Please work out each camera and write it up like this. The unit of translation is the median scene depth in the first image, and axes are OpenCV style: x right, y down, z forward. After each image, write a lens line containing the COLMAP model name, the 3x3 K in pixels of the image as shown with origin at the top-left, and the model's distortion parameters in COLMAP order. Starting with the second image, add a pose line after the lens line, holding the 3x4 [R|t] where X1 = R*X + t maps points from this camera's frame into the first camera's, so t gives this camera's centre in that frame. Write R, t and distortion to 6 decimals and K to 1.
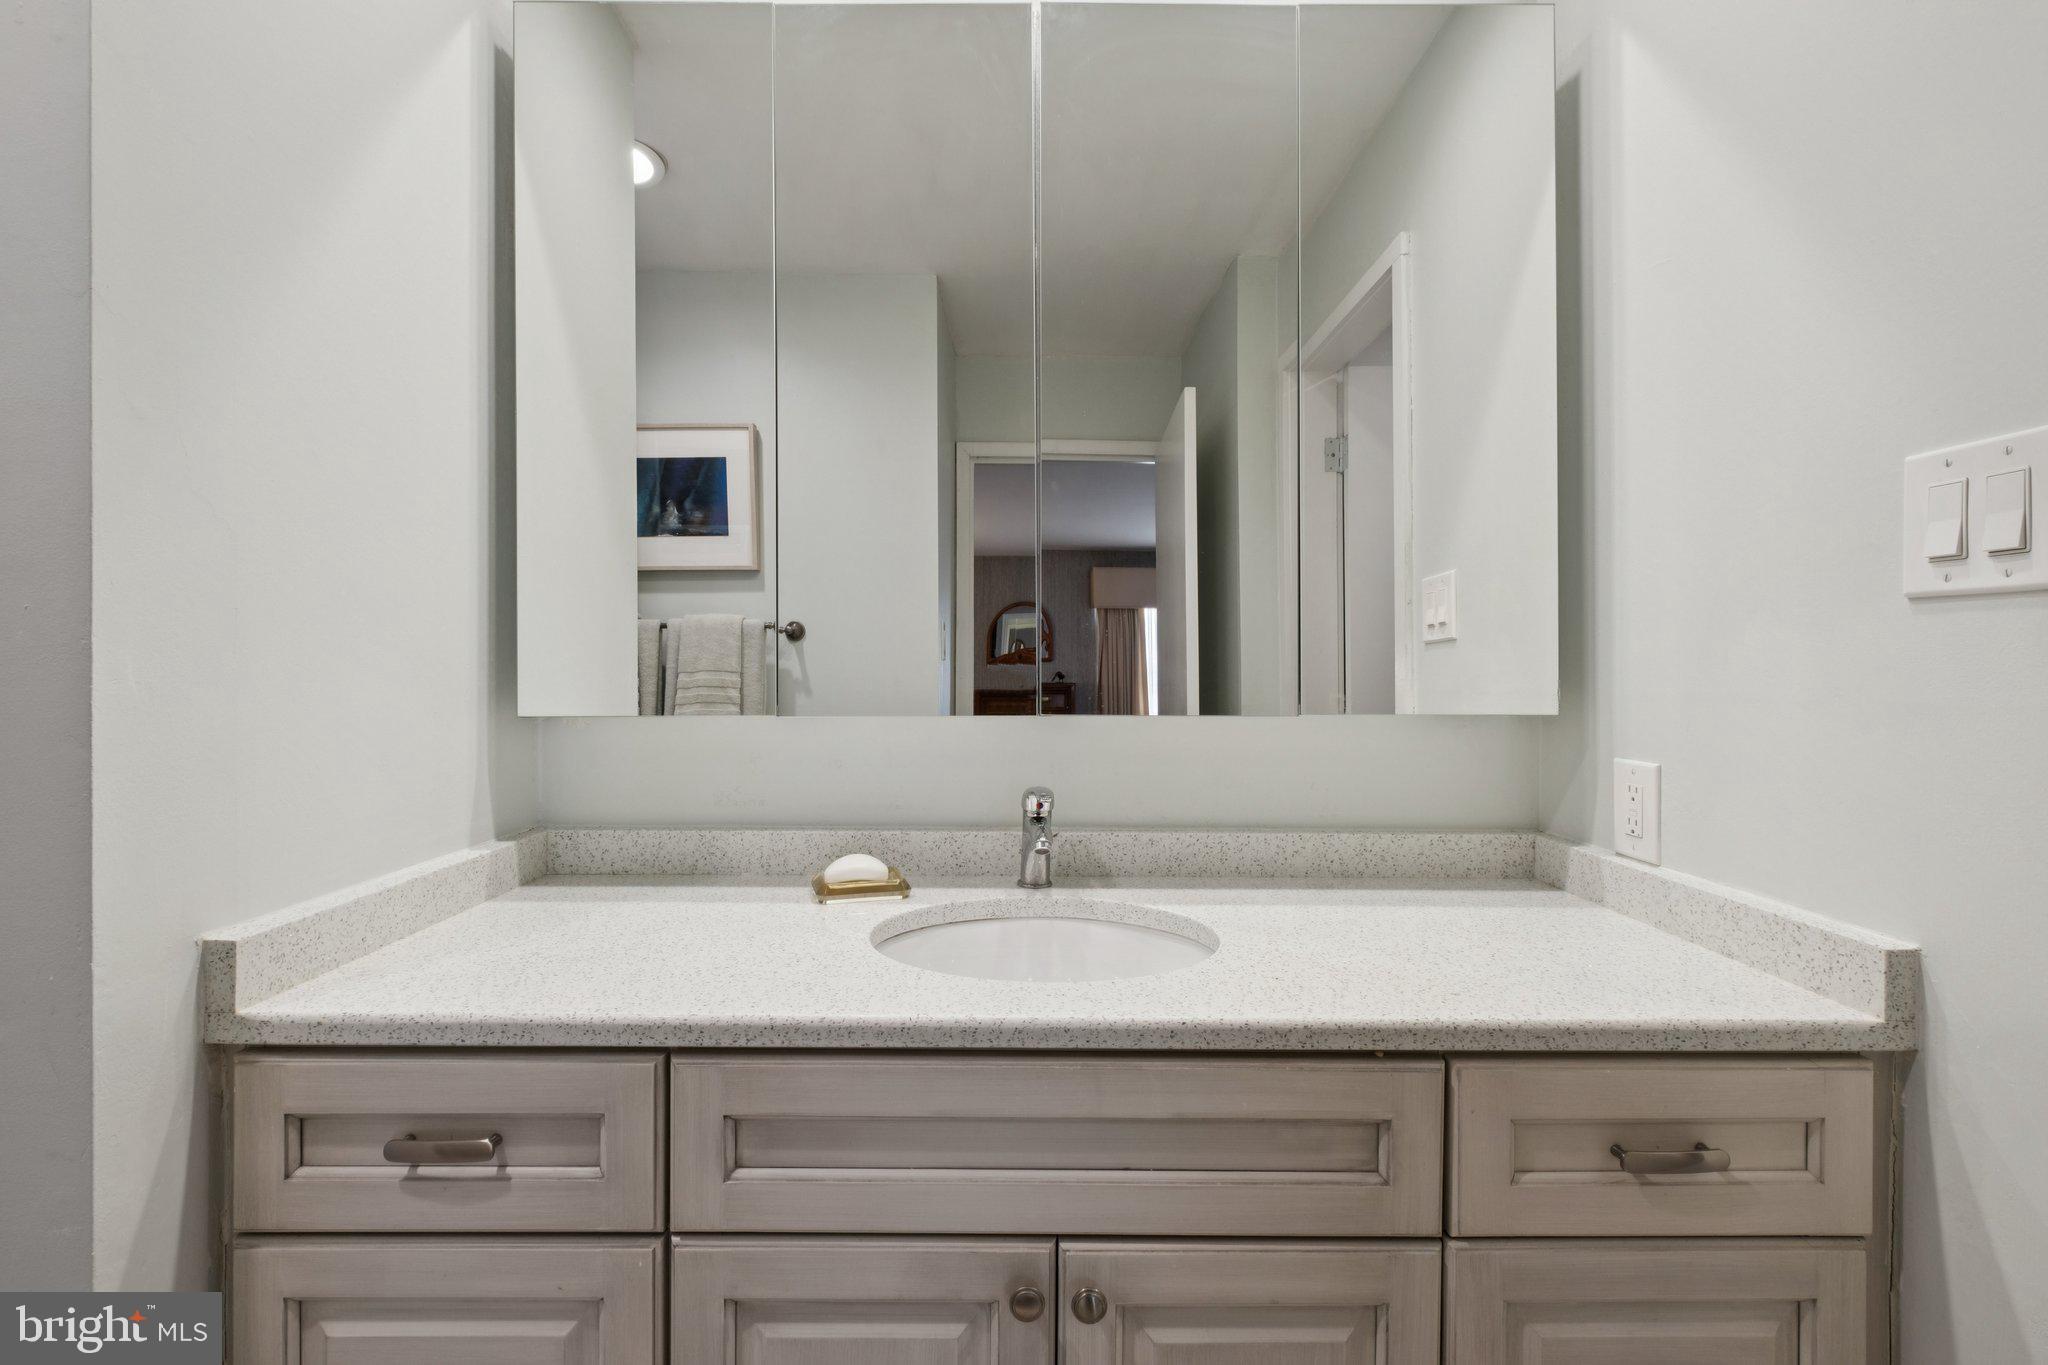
lens RADIAL K [[915.9, 0, 1015.1], [0, 915.9, 702.4], [0, 0, 1]] dist [-0.004098, -0.000244]
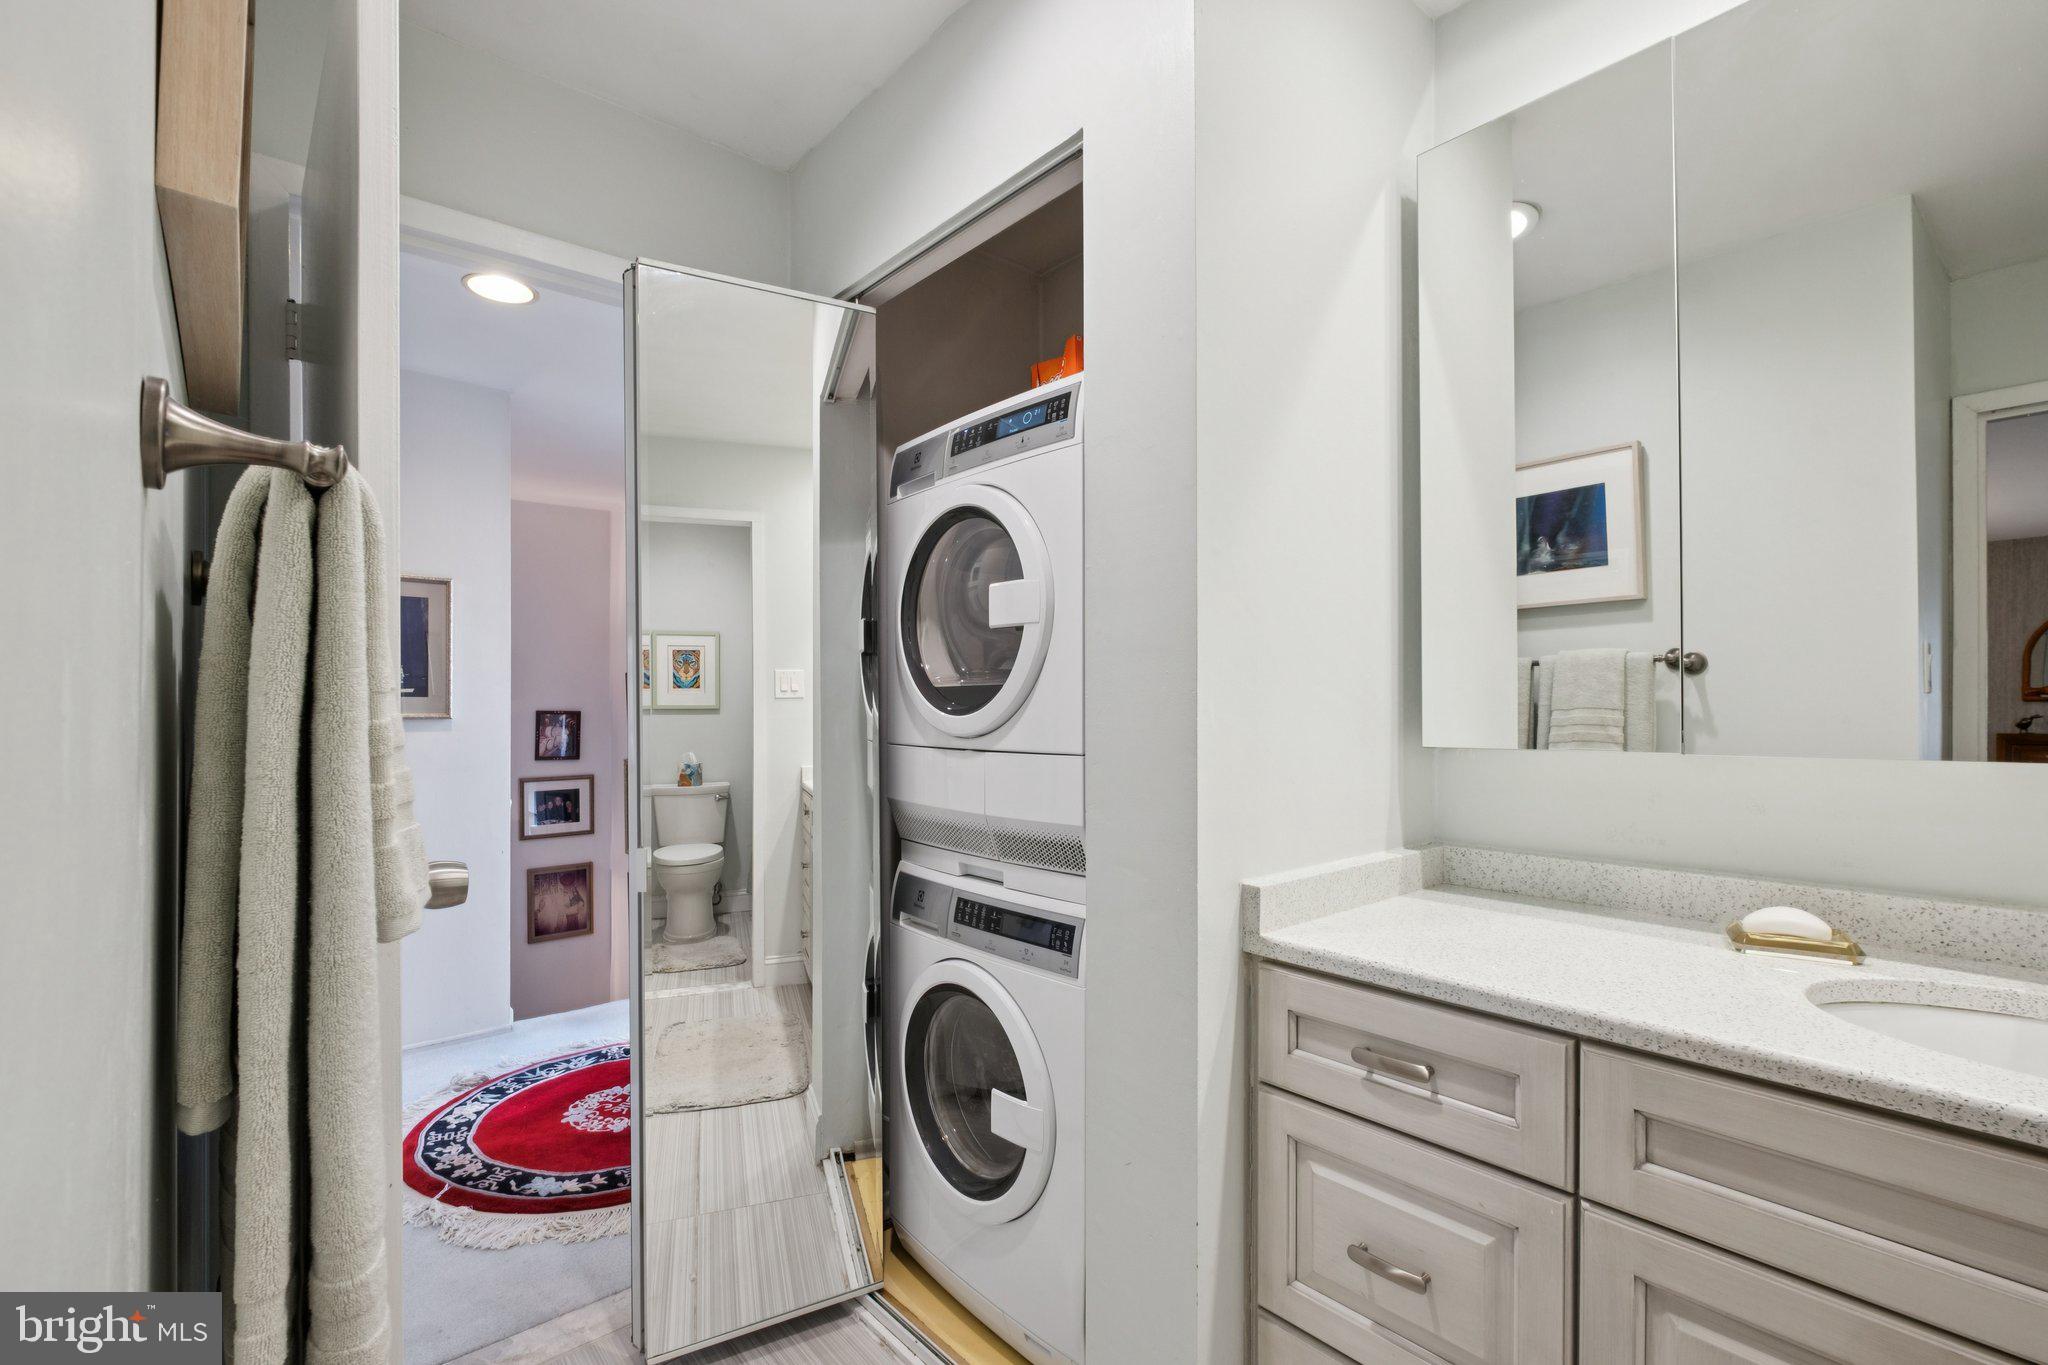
lens RADIAL K [[915.9, 0, 1015.1], [0, 915.9, 702.4], [0, 0, 1]] dist [-0.004098, -0.000244]
pose [[0.645788, -0.008574, -0.763469, 0.038541], [-0.023212, 0.999254, -0.030856, 0.009921], [0.763164, 0.037648, 0.645107, -0.257517]]
